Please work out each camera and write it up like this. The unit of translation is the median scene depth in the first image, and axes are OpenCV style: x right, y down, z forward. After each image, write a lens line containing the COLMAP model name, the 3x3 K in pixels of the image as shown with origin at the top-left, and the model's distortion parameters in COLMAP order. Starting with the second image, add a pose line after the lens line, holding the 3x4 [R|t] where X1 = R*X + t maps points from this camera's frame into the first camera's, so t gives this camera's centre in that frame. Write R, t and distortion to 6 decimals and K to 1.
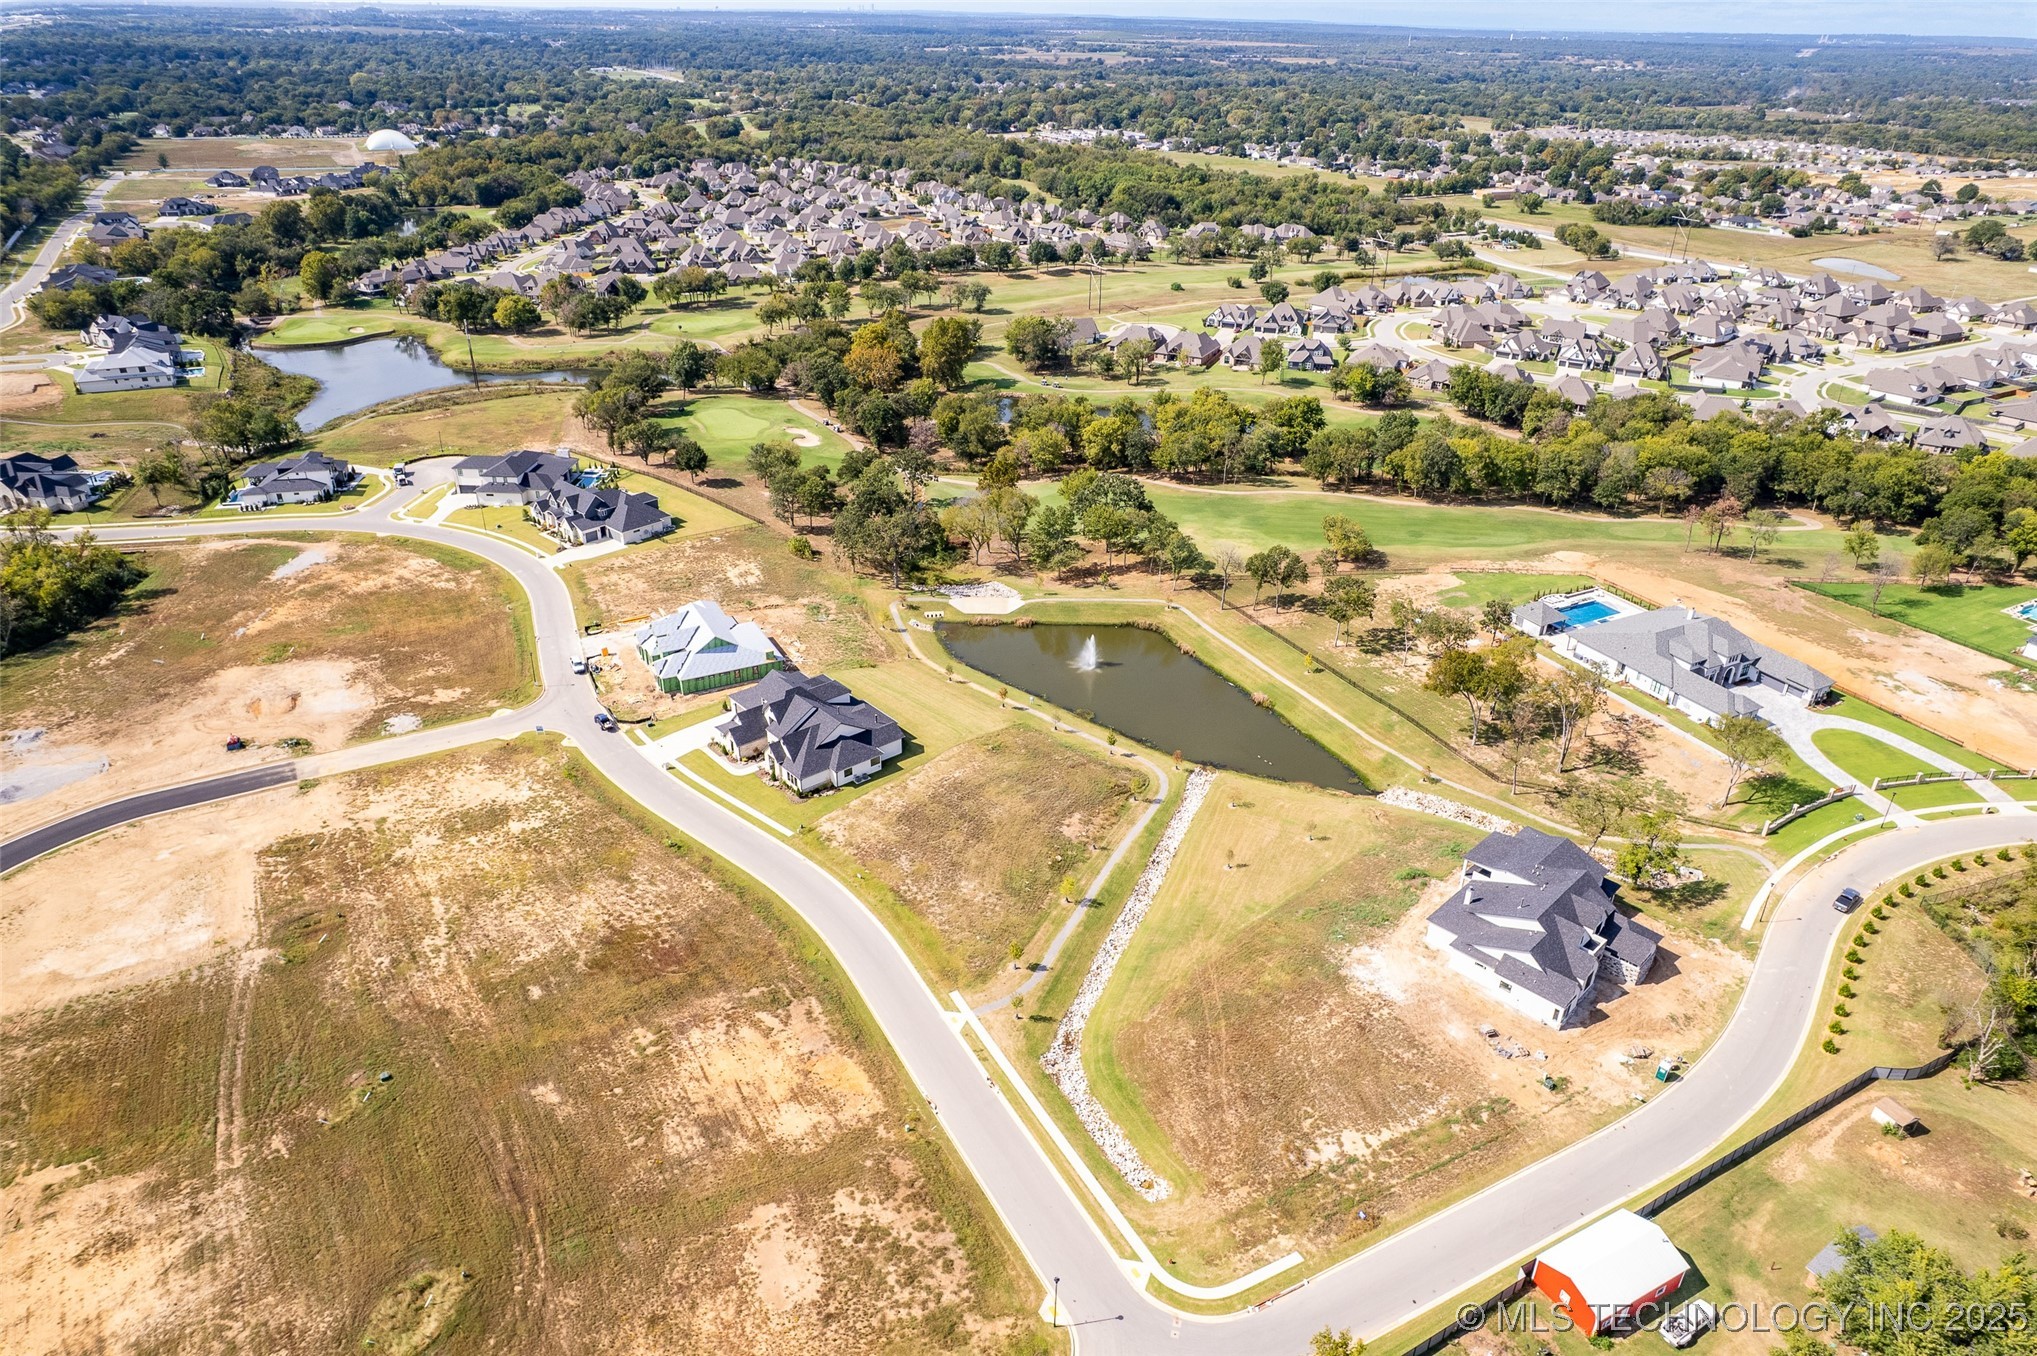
lens RADIAL K [[1308.0, 0, 1029.3], [0, 1308.0, 684.0], [0, 0, 1]] dist [-0.070167, 0.063468]
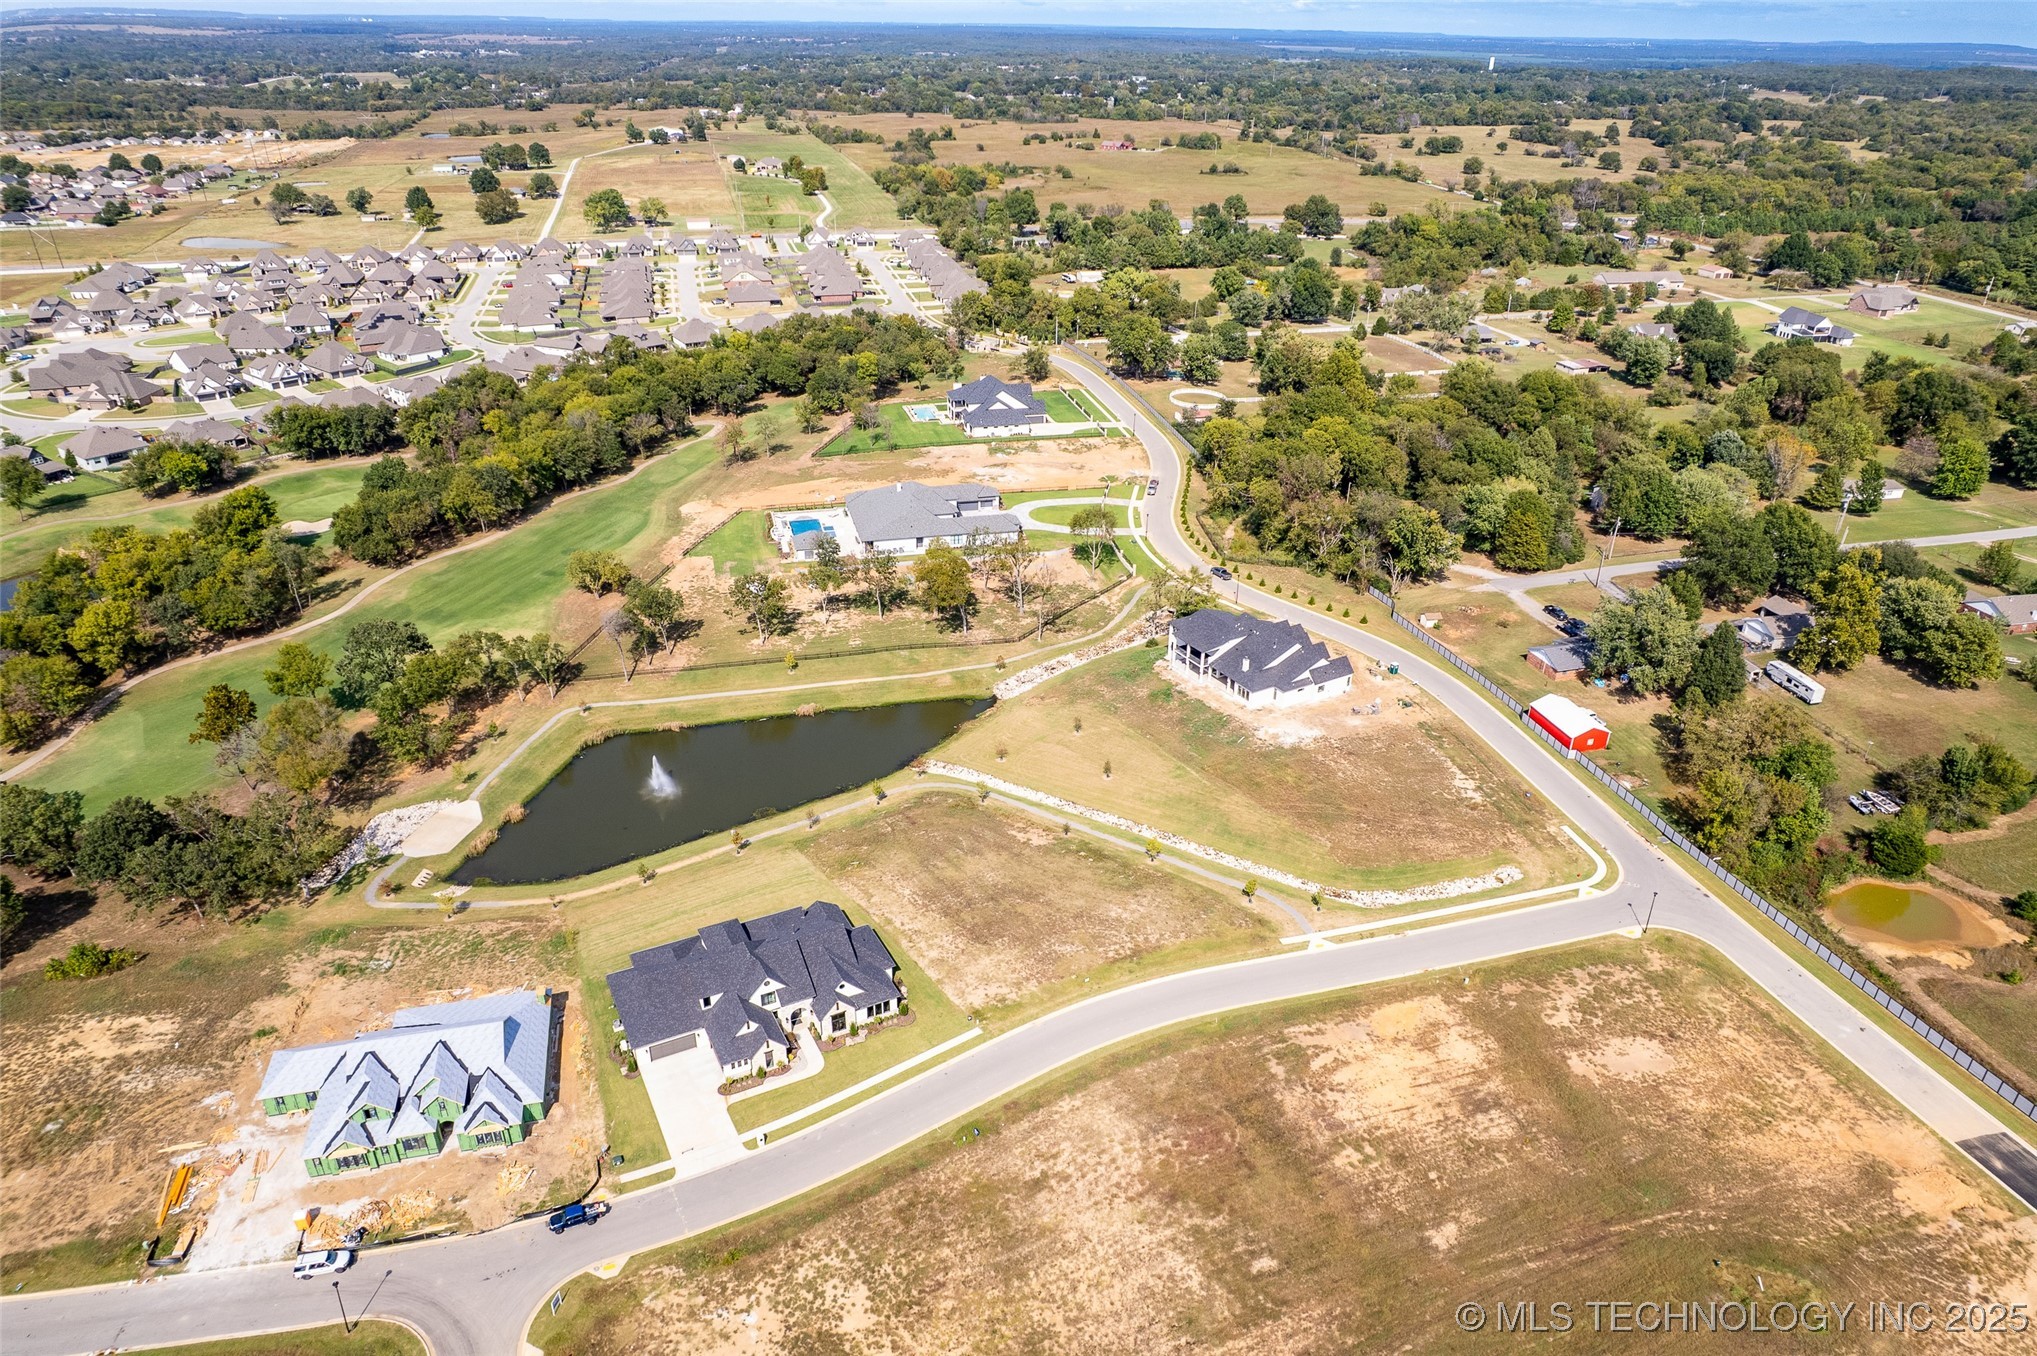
lens RADIAL K [[1308.0, 0, 1029.3], [0, 1308.0, 684.0], [0, 0, 1]] dist [-0.070167, 0.063468]
pose [[0.230354, -0.461425, 0.856752, -0.729772], [0.442013, 0.833976, 0.330316, -0.302724], [-0.866927, 0.302606, 0.396065, 0.549630]]
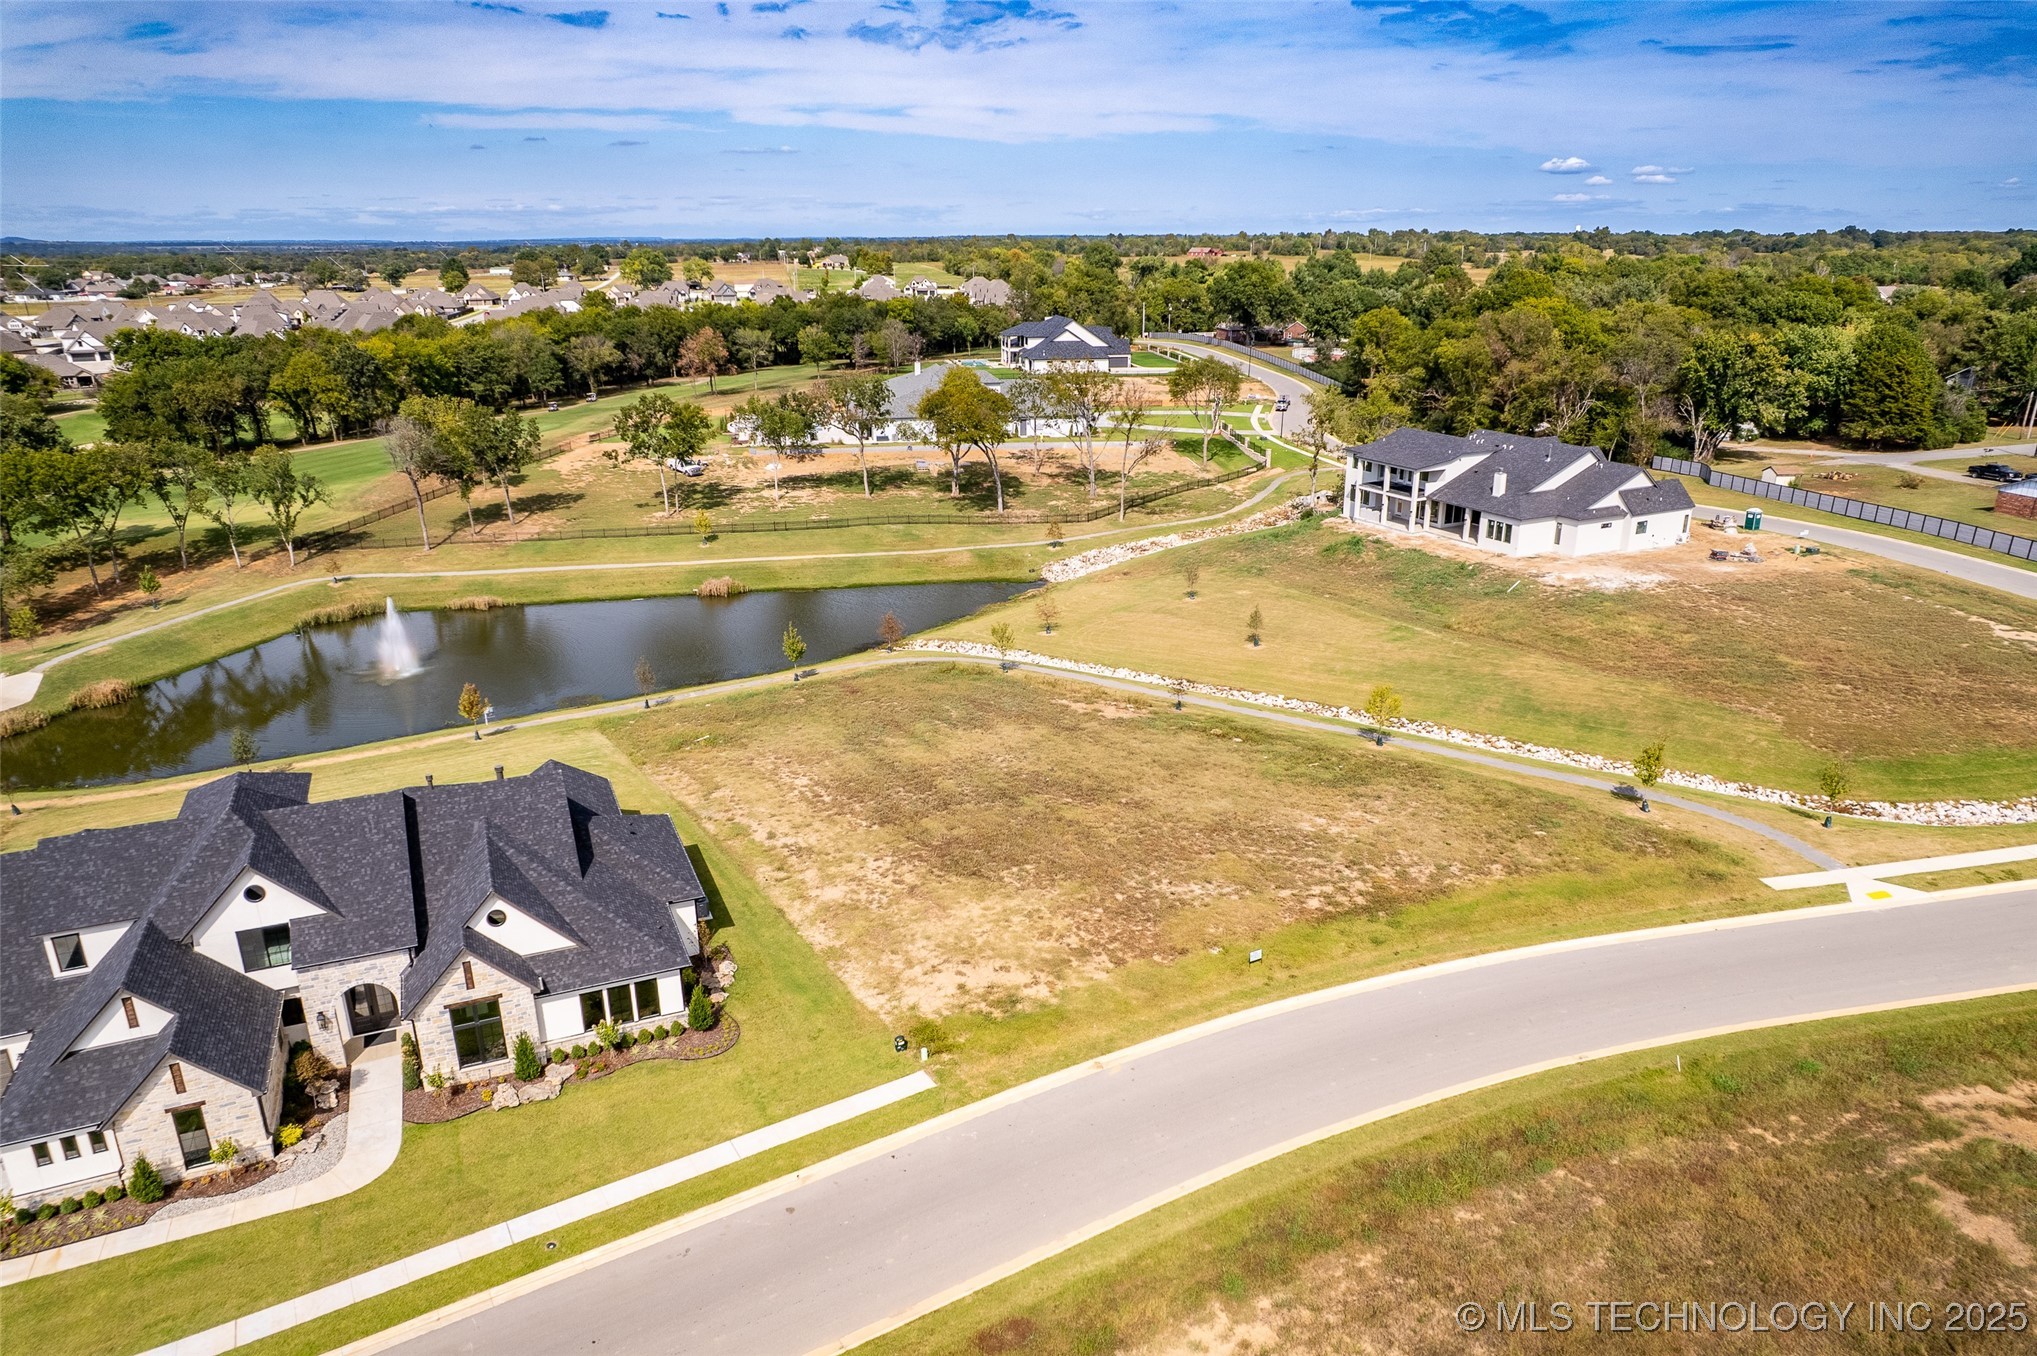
lens RADIAL K [[1308.0, 0, 1029.3], [0, 1308.0, 684.0], [0, 0, 1]] dist [-0.070167, 0.063468]
pose [[0.289255, -0.331687, 0.897951, -0.360349], [0.450522, 0.874836, 0.178023, 0.009609], [-0.844607, 0.353052, 0.402483, 0.801378]]
